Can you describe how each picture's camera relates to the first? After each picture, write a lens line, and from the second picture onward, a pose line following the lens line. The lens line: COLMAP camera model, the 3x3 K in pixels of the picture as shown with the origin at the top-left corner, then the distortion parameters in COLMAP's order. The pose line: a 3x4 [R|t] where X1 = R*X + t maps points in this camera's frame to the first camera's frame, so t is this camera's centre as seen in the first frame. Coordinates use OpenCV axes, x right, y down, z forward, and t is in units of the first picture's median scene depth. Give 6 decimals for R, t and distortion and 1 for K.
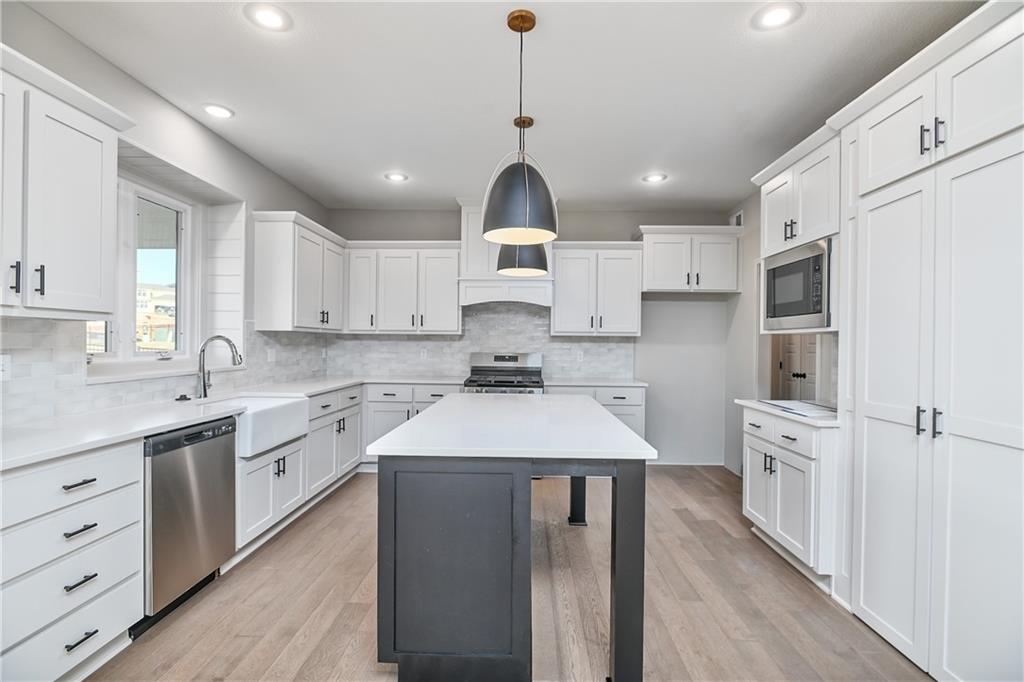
lens RADIAL K [[483.6, 0, 511.2], [0, 483.6, 345.0], [0, 0, 1]] dist [-0.010299, -0.000544]
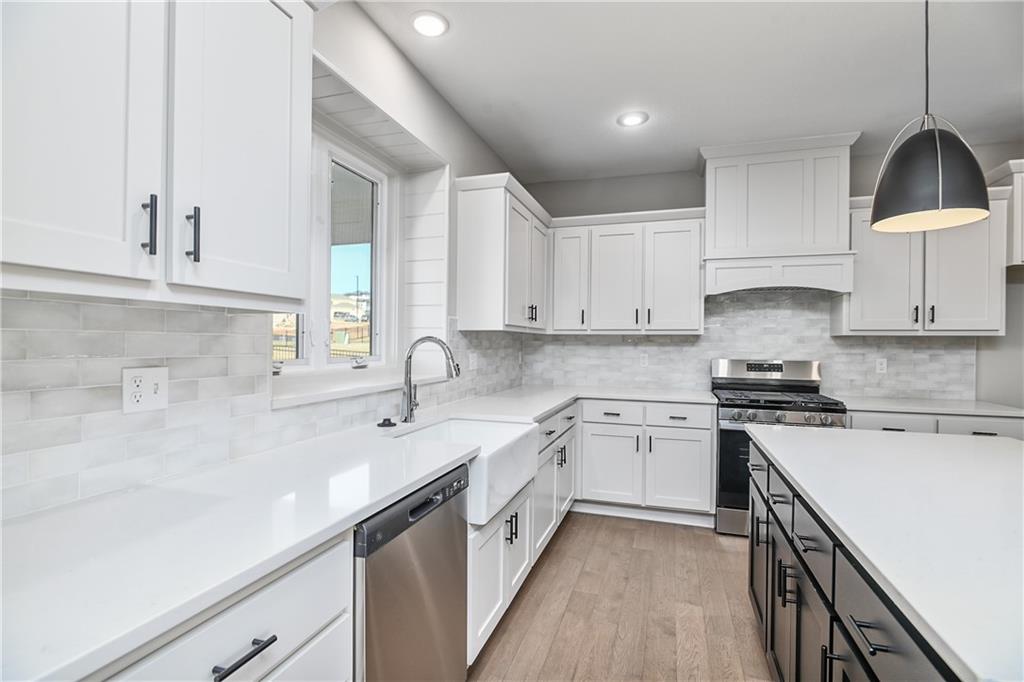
lens RADIAL K [[484.2, 0, 512.2], [0, 484.2, 345.0], [0, 0, 1]] dist [-0.009984, -0.000606]
pose [[0.959544, 0.000687, -0.281558, -0.221227], [-0.001432, 0.999996, -0.002438, -0.004260], [0.281555, 0.002743, 0.959541, 0.264681]]
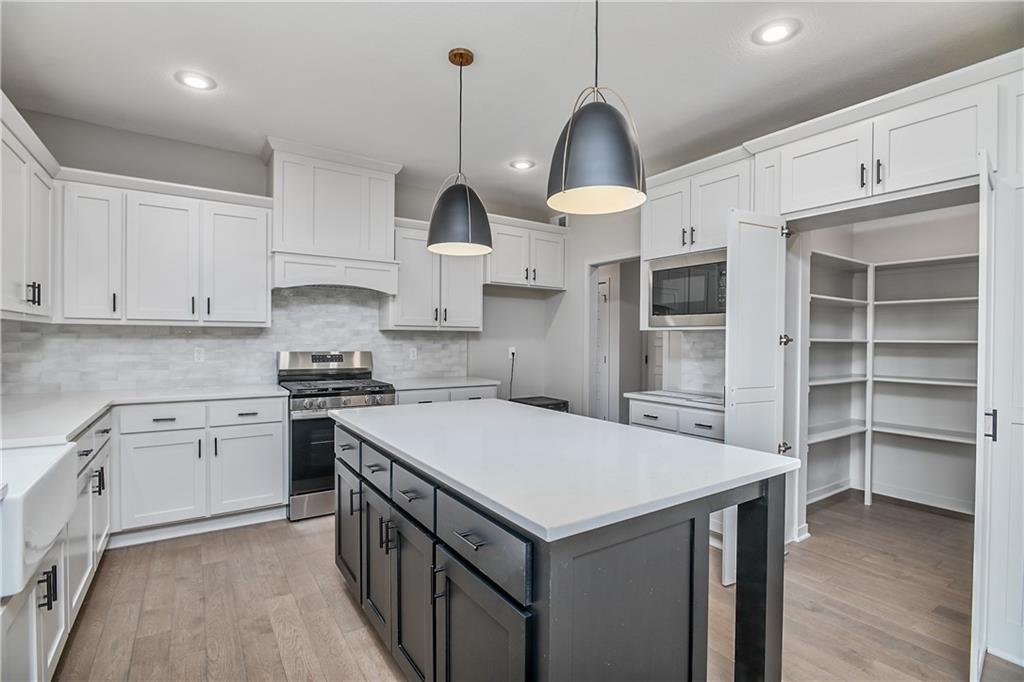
lens RADIAL K [[484.2, 0, 512.2], [0, 484.2, 345.0], [0, 0, 1]] dist [-0.009984, -0.000606]
pose [[0.815248, -0.009993, 0.579025, -0.287292], [0.002326, 0.999900, 0.013982, -0.005003], [-0.579107, -0.010052, 0.815190, 0.247241]]
